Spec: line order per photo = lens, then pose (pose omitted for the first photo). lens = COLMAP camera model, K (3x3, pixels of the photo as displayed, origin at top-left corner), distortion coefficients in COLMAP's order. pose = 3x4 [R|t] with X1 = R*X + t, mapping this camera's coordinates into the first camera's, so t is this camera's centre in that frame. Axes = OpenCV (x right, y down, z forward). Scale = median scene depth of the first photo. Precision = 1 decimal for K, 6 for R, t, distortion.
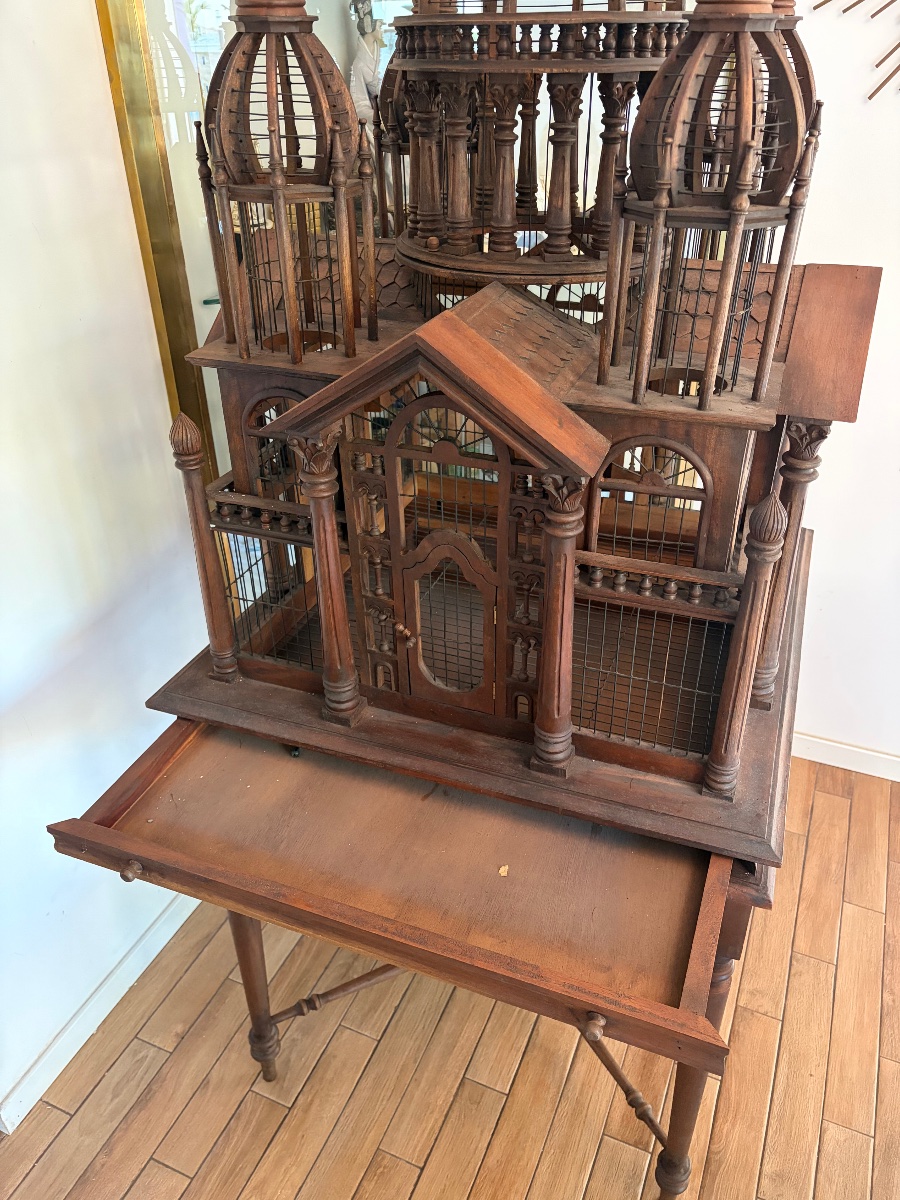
lens RADIAL K [[917.3, 0, 454.2], [0, 917.3, 604.5], [0, 0, 1]] dist [0.045046, -0.049582]
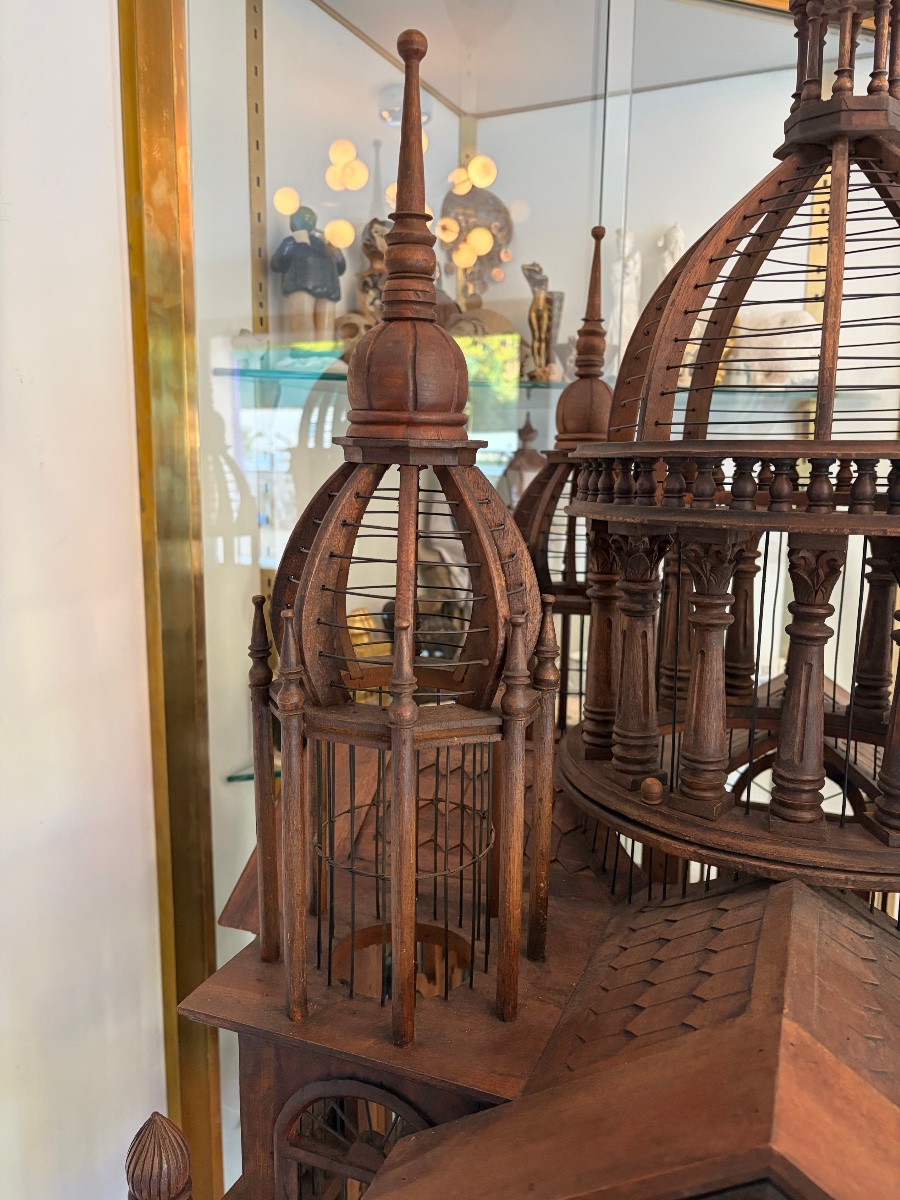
lens RADIAL K [[917.3, 0, 450.9], [0, 917.3, 597.5], [0, 0, 1]] dist [0.045046, -0.049582]
pose [[0.999631, 0.021376, -0.016757, -0.139841], [-0.026224, 0.920237, -0.390483, -0.282935], [0.007073, 0.390778, 0.920458, 0.450505]]
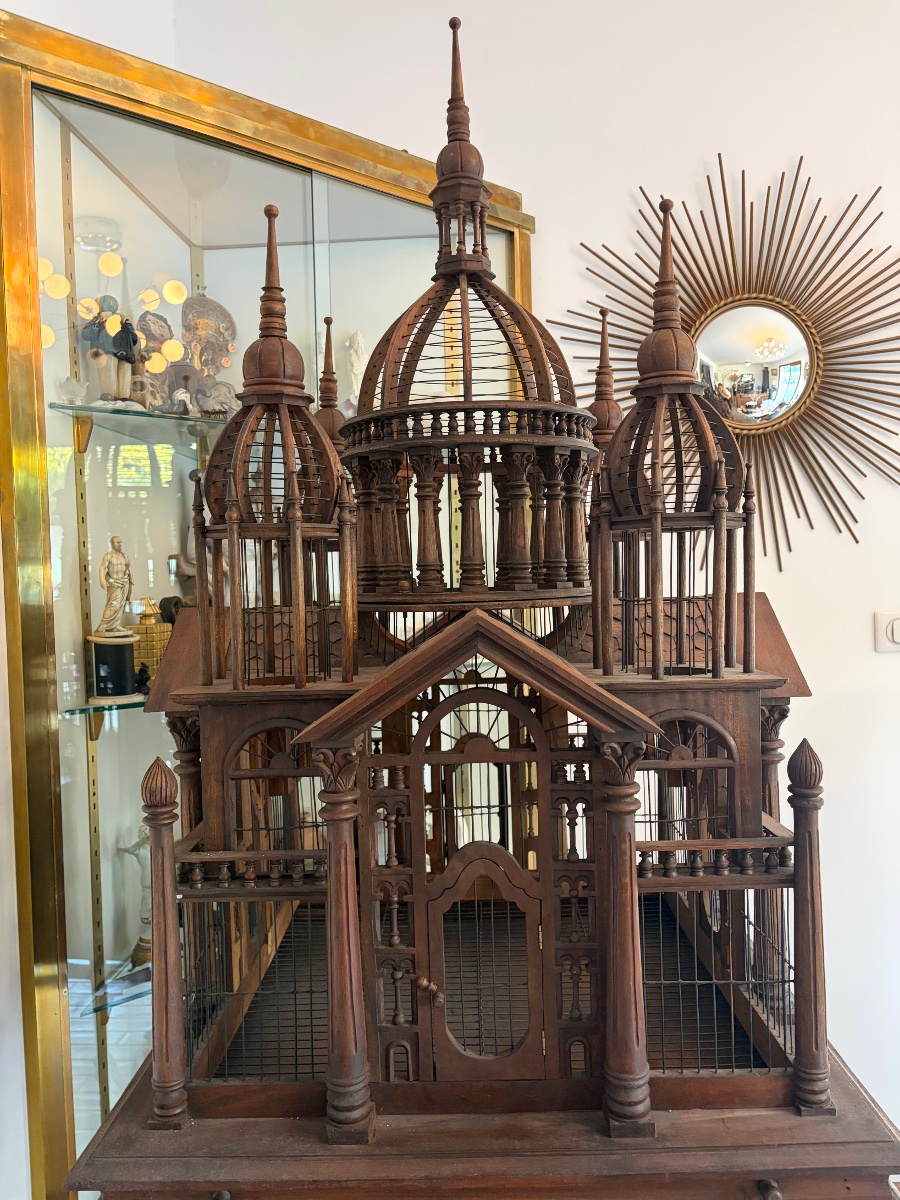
lens RADIAL K [[917.3, 0, 454.9], [0, 917.3, 598.1], [0, 0, 1]] dist [0.045046, -0.049582]
pose [[0.939954, -0.026130, 0.340299, -0.336238], [0.196556, 0.856561, -0.477146, 0.143453], [-0.279019, 0.515384, 0.810264, 0.129909]]
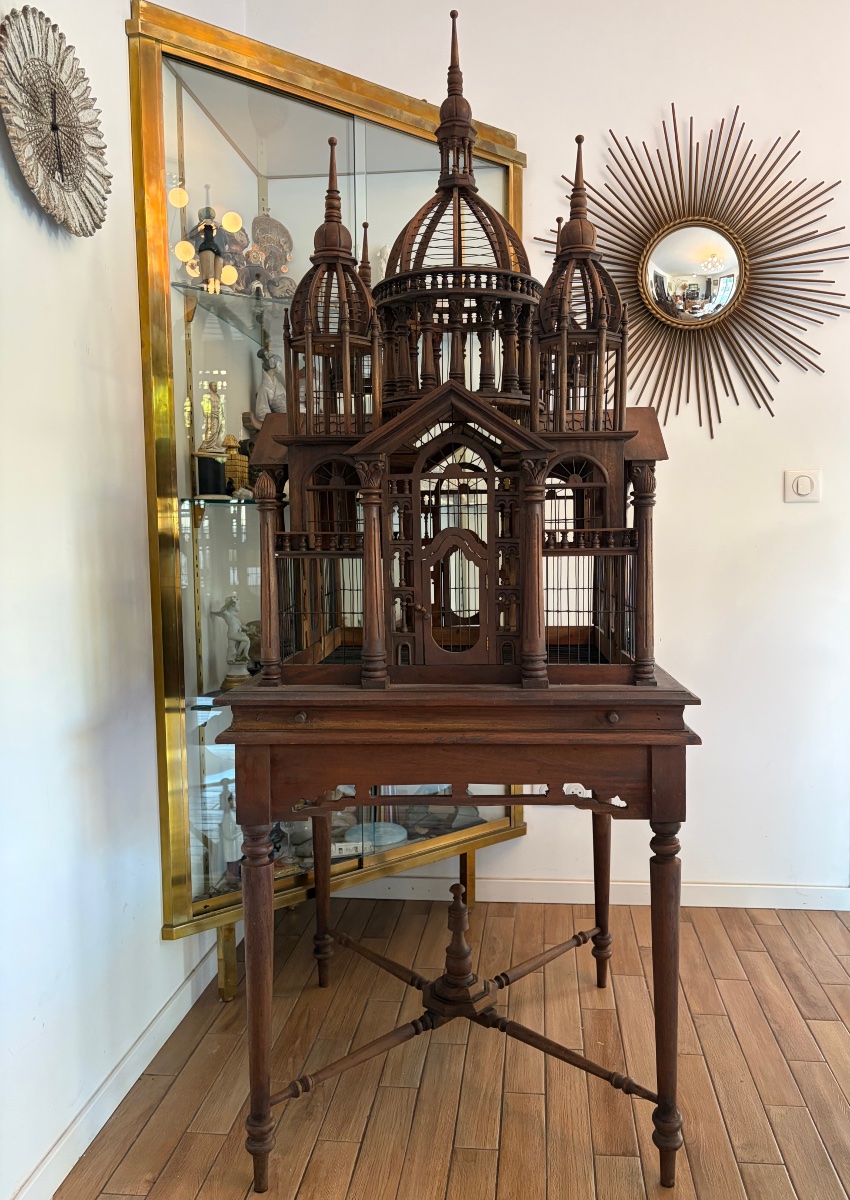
lens RADIAL K [[920.8, 0, 452.6], [0, 920.8, 605.1], [0, 0, 1]] dist [0.045594, -0.037659]
pose [[0.950609, -0.024242, 0.309444, -0.491792], [0.165449, 0.883085, -0.439075, 0.719435], [-0.262621, 0.468586, 0.843479, -0.257159]]
